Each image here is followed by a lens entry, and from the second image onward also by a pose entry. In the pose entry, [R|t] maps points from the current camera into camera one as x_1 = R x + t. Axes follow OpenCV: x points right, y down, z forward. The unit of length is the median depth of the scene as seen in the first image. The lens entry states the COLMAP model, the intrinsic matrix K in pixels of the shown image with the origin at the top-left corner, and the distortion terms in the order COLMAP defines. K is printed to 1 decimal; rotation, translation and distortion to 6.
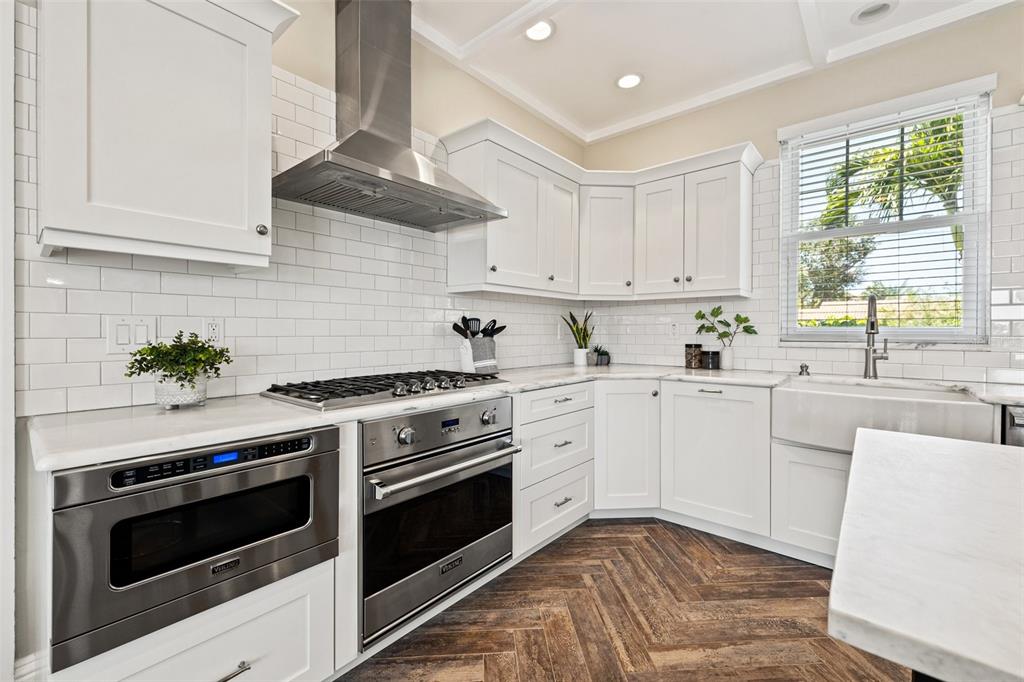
lens RADIAL K [[429.6, 0, 512.4], [0, 429.6, 336.8], [0, 0, 1]] dist [0.011510, 0.000081]
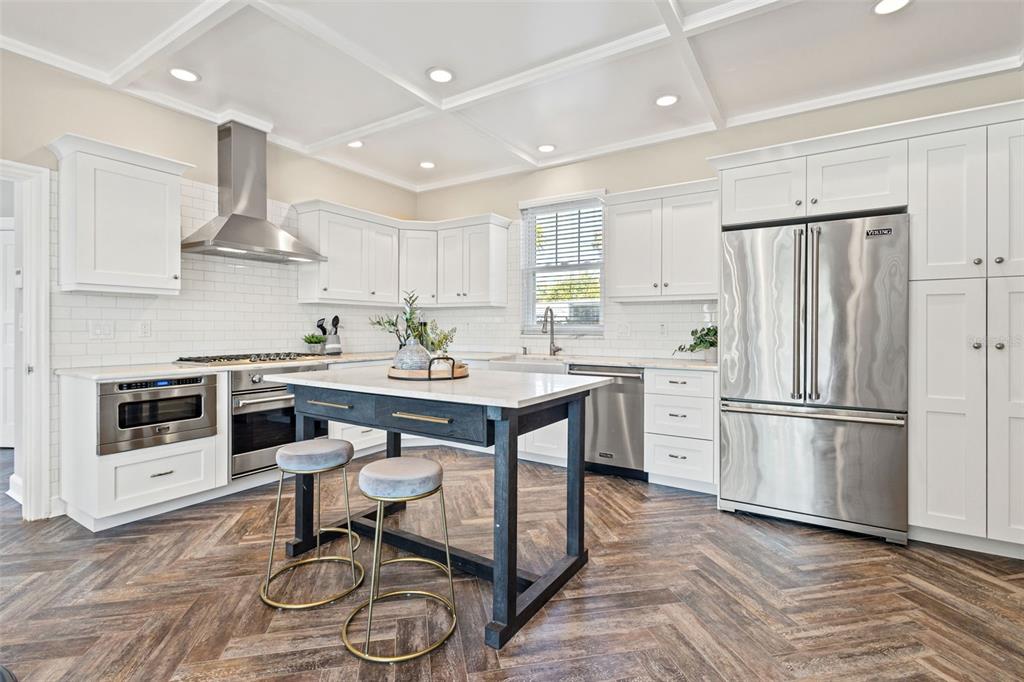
lens RADIAL K [[470.1, 0, 512.5], [0, 470.1, 335.5], [0, 0, 1]] dist [0.001636, 0.000016]
pose [[0.989339, -0.002286, 0.145610, 0.476558], [0.001760, 0.999991, 0.003737, 0.011840], [-0.145617, -0.003441, 0.989335, -1.026900]]
